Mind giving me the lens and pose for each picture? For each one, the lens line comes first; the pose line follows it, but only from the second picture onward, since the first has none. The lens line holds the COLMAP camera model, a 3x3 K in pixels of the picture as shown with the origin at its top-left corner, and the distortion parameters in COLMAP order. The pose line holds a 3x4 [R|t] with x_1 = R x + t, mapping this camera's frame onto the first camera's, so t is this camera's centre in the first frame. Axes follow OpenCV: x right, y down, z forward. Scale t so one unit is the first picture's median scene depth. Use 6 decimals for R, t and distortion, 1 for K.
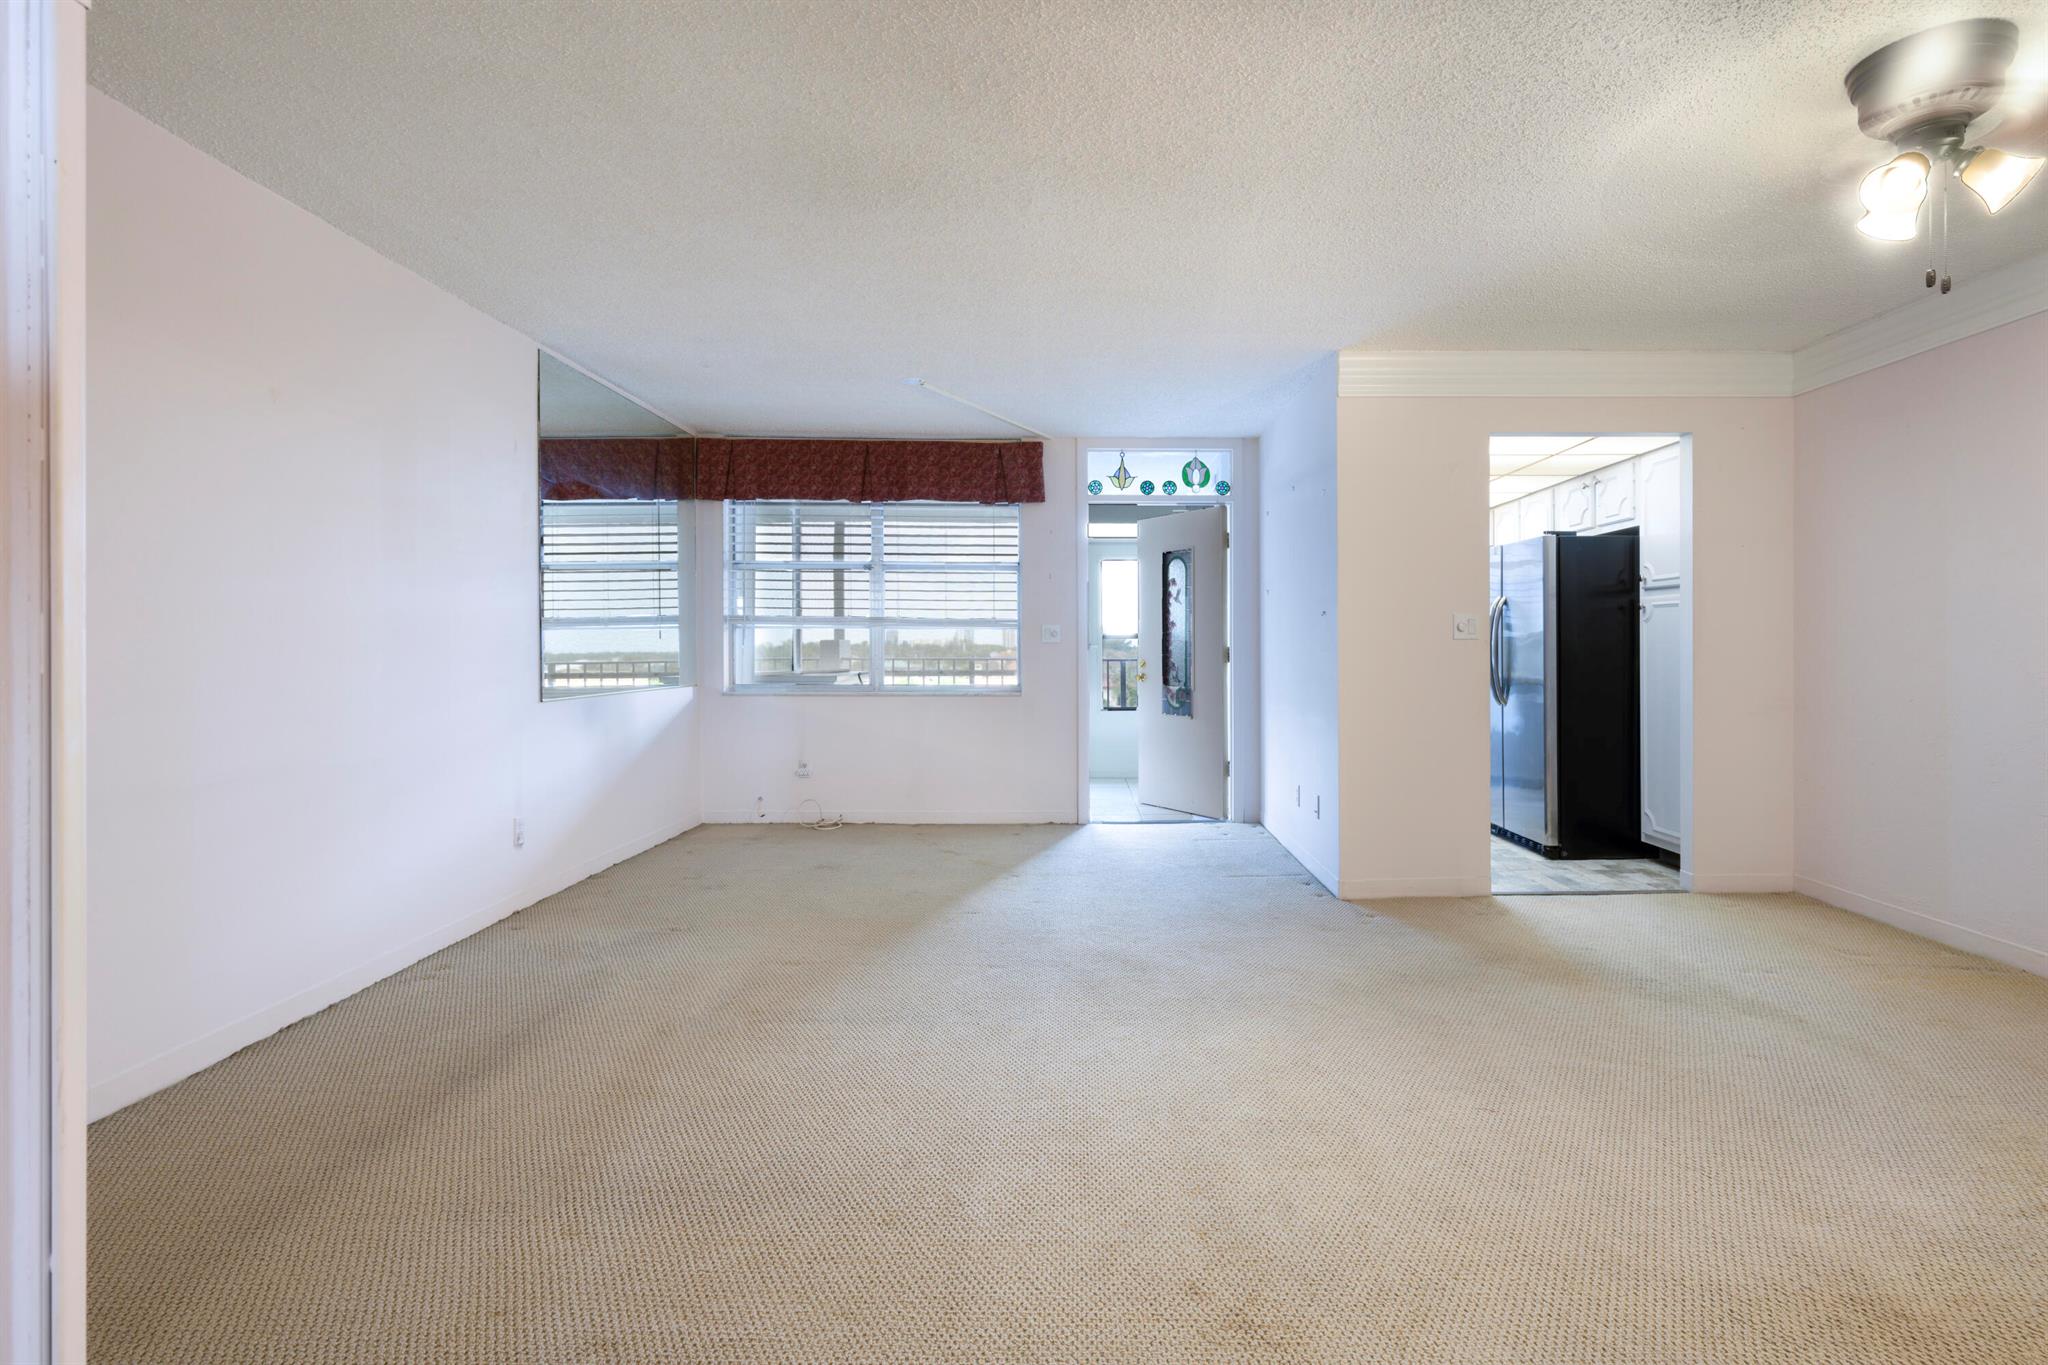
lens RADIAL K [[1010.3, 0, 1068.3], [0, 1010.3, 645.8], [0, 0, 1]] dist [0.001641, 0.000602]
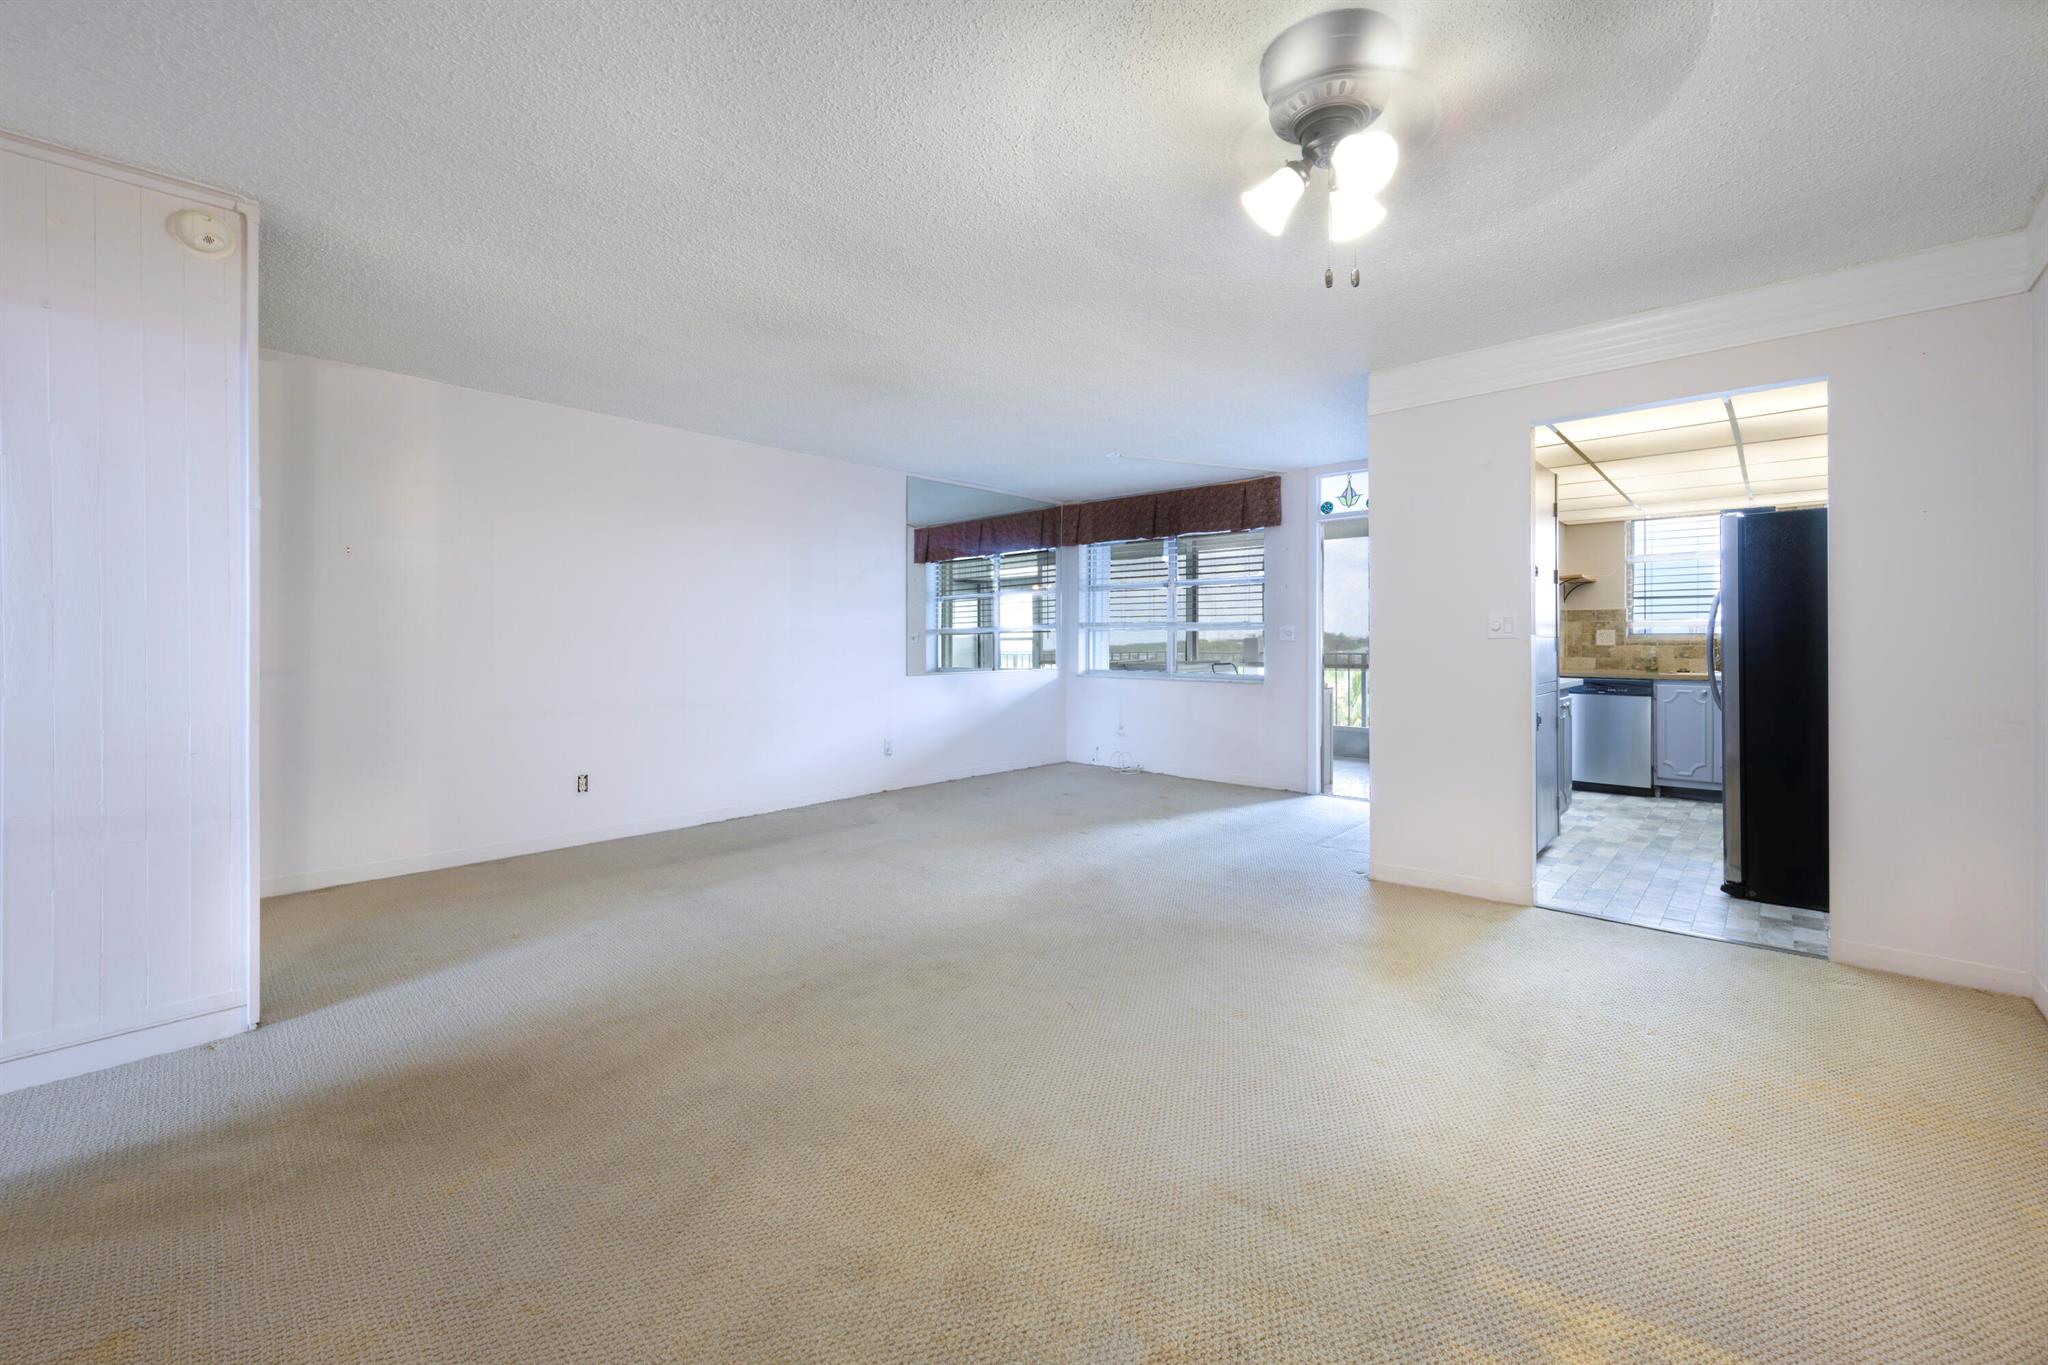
lens RADIAL K [[812.5, 0, 1026.0], [0, 812.5, 632.6], [0, 0, 1]] dist [-0.001649, -0.000124]
pose [[0.722933, -0.008186, -0.690870, 0.425505], [0.000736, 0.999938, -0.011078, -0.002263], [0.690918, 0.007500, 0.722894, 0.080651]]
